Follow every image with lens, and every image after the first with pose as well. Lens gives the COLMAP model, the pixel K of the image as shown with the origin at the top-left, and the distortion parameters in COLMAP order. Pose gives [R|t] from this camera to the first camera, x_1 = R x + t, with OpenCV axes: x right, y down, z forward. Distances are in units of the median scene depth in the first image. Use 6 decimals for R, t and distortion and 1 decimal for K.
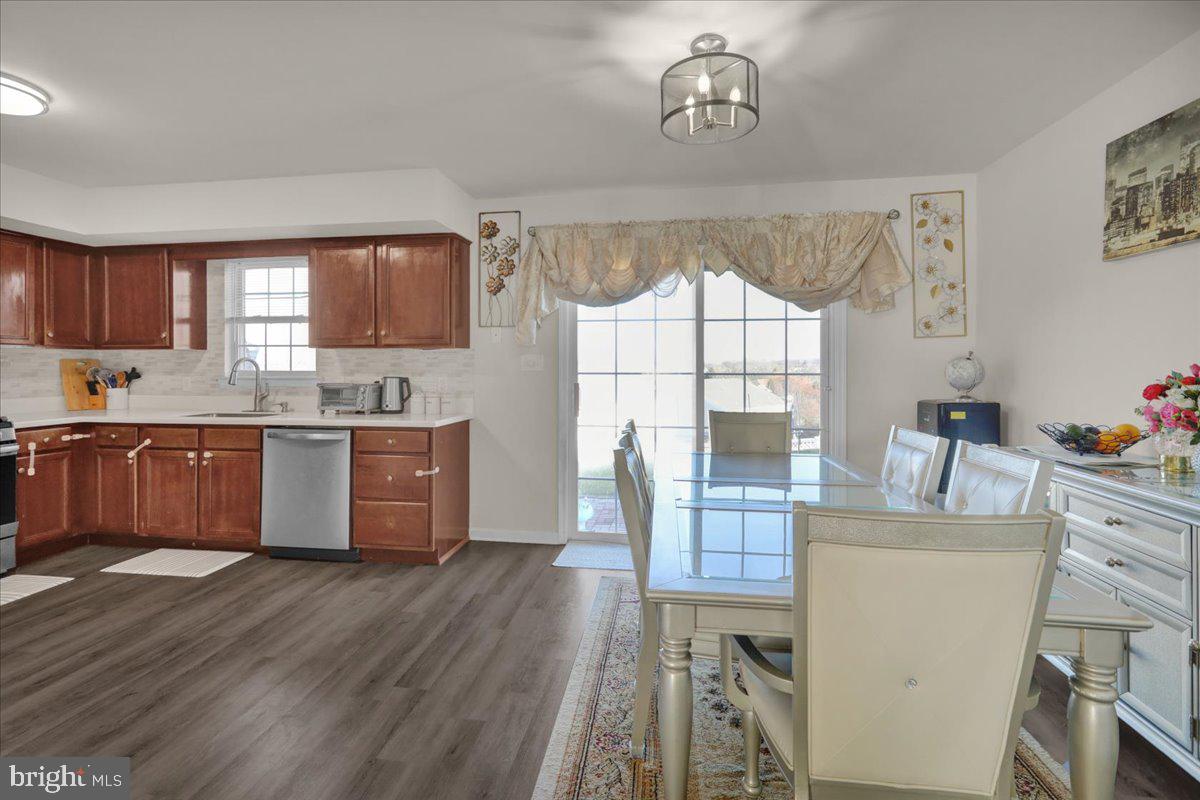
lens RADIAL K [[570.6, 0, 594.5], [0, 570.6, 365.1], [0, 0, 1]] dist [0.000204, 0.001077]
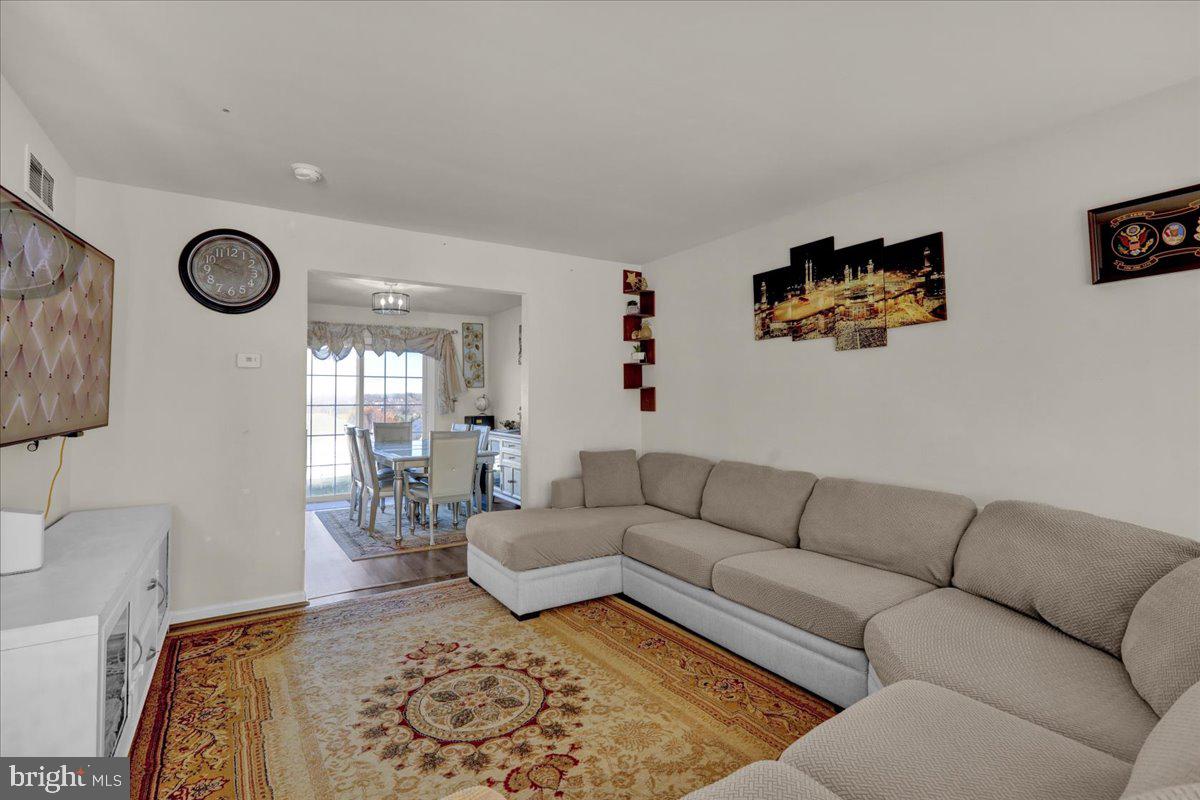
lens RADIAL K [[567.0, 0, 600.0], [0, 567.0, 400.0], [0, 0, 1]] dist [0.000083, 0.000504]
pose [[0.753729, 0.000708, 0.657185, -0.492062], [-0.002072, 0.999997, 0.001300, -0.004352], [-0.657182, -0.002341, 0.753728, -1.018018]]
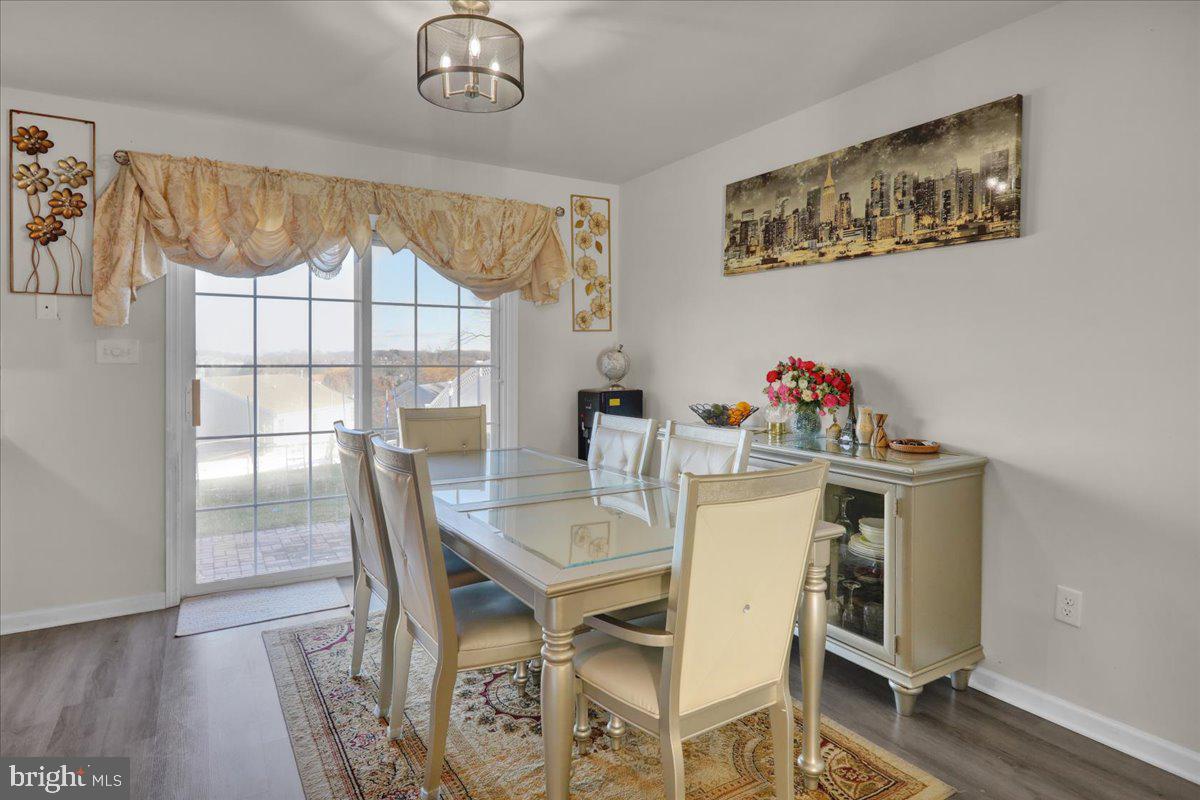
lens RADIAL K [[660.3, 0, 599.5], [0, 660.3, 364.2], [0, 0, 1]] dist [0.001234, 0.001615]
pose [[0.763937, -0.002862, 0.645285, -0.193951], [-0.003664, 0.999955, 0.008773, 0.002687], [-0.645281, -0.009066, 0.763892, 0.033062]]
